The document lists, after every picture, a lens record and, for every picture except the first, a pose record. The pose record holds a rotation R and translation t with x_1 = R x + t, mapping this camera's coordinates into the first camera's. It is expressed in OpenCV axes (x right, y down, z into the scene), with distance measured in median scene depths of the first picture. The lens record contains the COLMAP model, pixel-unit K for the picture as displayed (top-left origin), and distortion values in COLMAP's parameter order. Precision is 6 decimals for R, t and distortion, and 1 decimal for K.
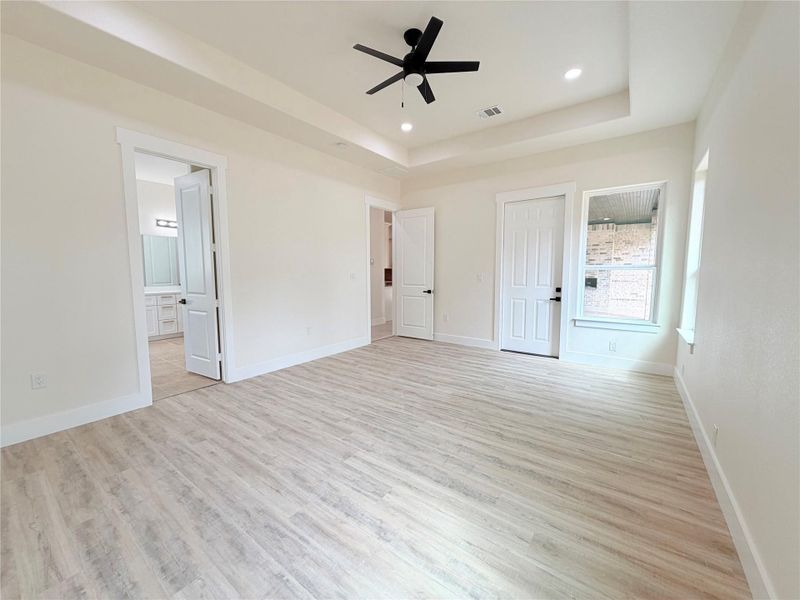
lens RADIAL K [[318.6, 0, 398.0], [0, 318.6, 299.5], [0, 0, 1]] dist [-0.000769, 0.000273]
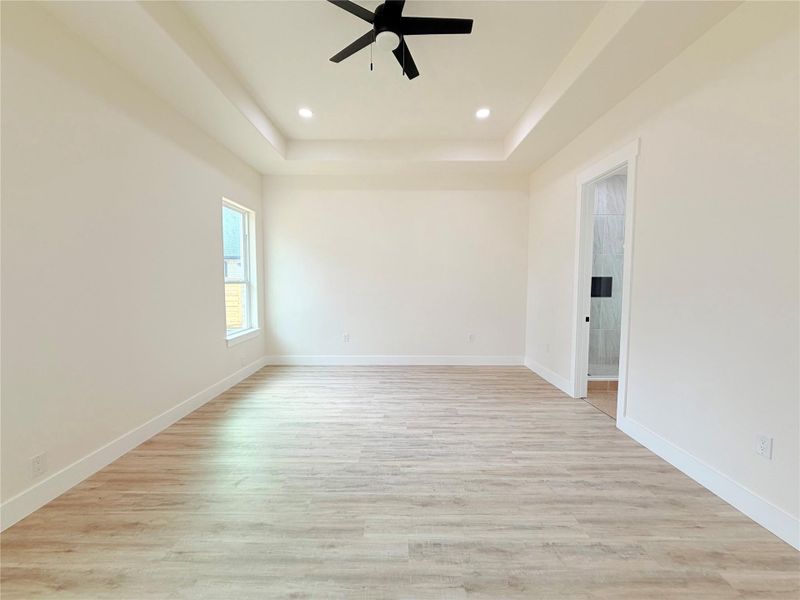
lens RADIAL K [[318.6, 0, 398.0], [0, 318.6, 299.5], [0, 0, 1]] dist [-0.000769, 0.000273]
pose [[-0.803441, 0.035766, -0.594309, 0.469190], [-0.055199, 0.989420, 0.134167, -0.163185], [0.592820, 0.140600, -0.792967, 1.573393]]
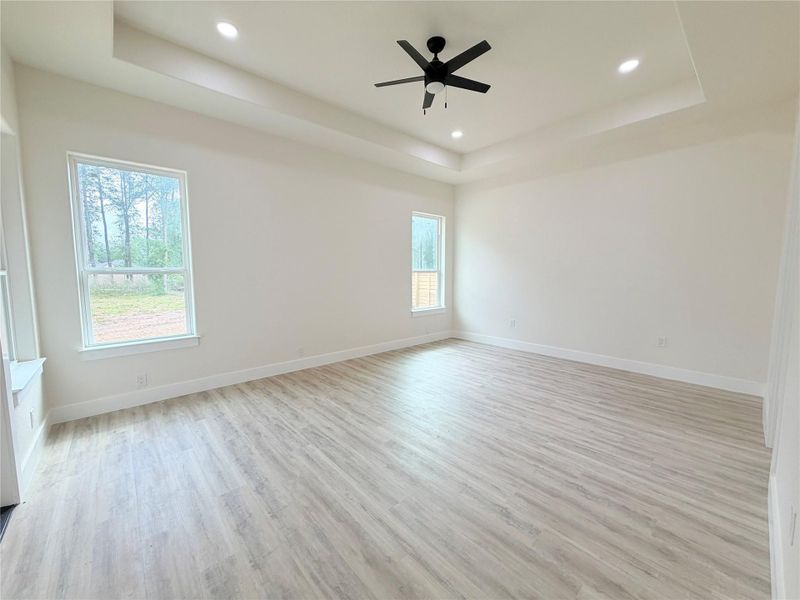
lens RADIAL K [[318.6, 0, 398.0], [0, 318.6, 299.5], [0, 0, 1]] dist [-0.000769, 0.000273]
pose [[-0.979334, -0.014002, 0.201763, -0.044030], [0.022441, 0.983917, 0.177212, -0.188945], [-0.201000, 0.178077, -0.963269, 1.955168]]
